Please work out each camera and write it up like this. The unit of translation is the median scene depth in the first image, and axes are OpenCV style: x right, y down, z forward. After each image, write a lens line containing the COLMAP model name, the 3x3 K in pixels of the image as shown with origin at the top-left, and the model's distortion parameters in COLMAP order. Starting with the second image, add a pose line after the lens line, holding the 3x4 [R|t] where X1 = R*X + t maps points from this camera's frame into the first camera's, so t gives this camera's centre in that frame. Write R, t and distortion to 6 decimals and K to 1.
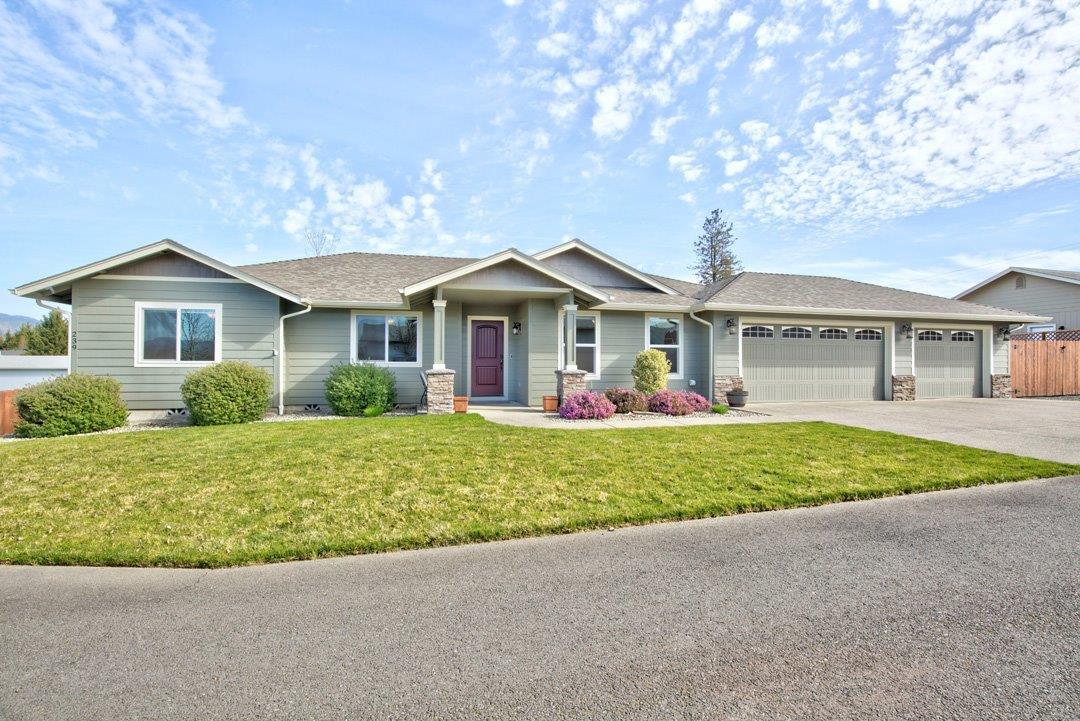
lens RADIAL K [[495.0, 0, 545.0], [0, 495.0, 362.3], [0, 0, 1]] dist [-0.036532, 0.005930]
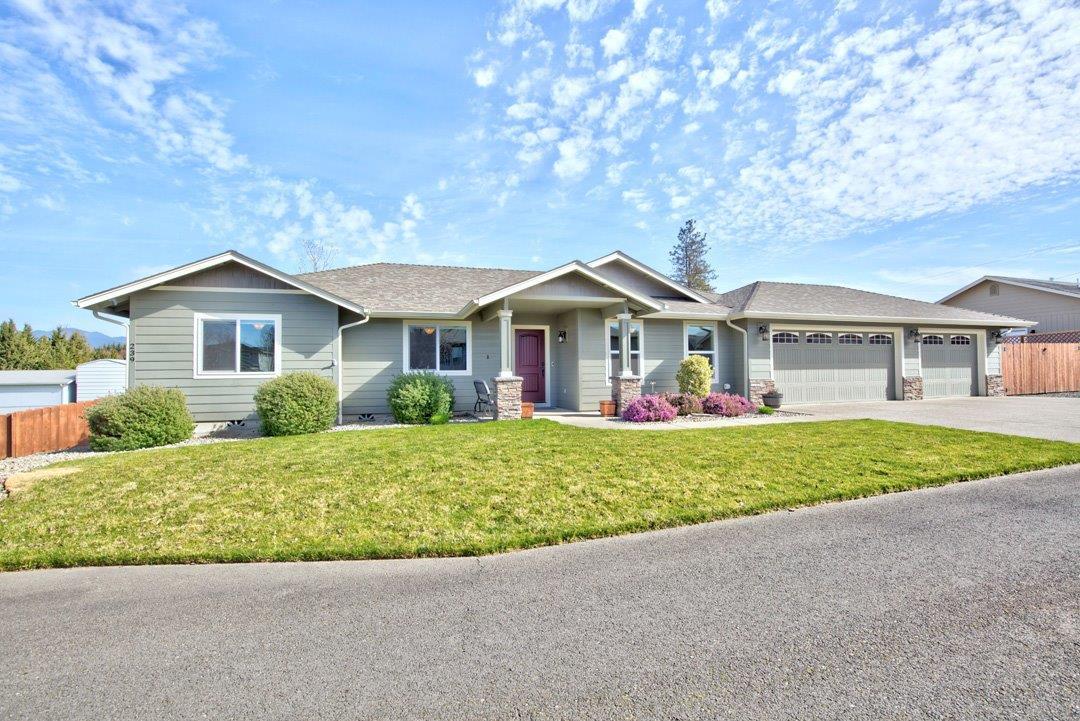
lens RADIAL K [[495.0, 0, 545.1], [0, 495.0, 365.2], [0, 0, 1]] dist [-0.036532, 0.005930]
pose [[0.998066, -0.013251, 0.060740, -0.168985], [0.014001, 0.999831, -0.011935, 0.003300], [-0.060571, 0.012762, 0.998082, -0.034081]]
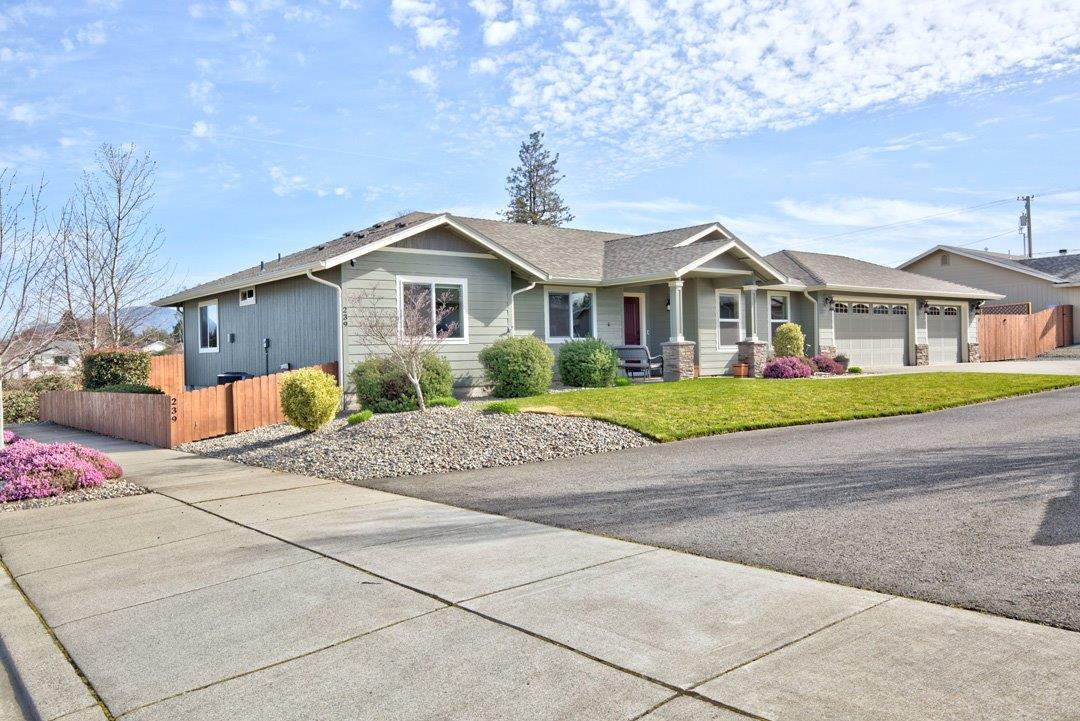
lens RADIAL K [[801.2, 0, 540.1], [0, 801.2, 361.0], [0, 0, 1]] dist [0.003856, -0.001494]
pose [[0.909982, -0.026515, 0.413799, -1.098387], [0.022704, 0.999642, 0.014125, 0.022186], [-0.414025, -0.003458, 0.910259, -0.472227]]
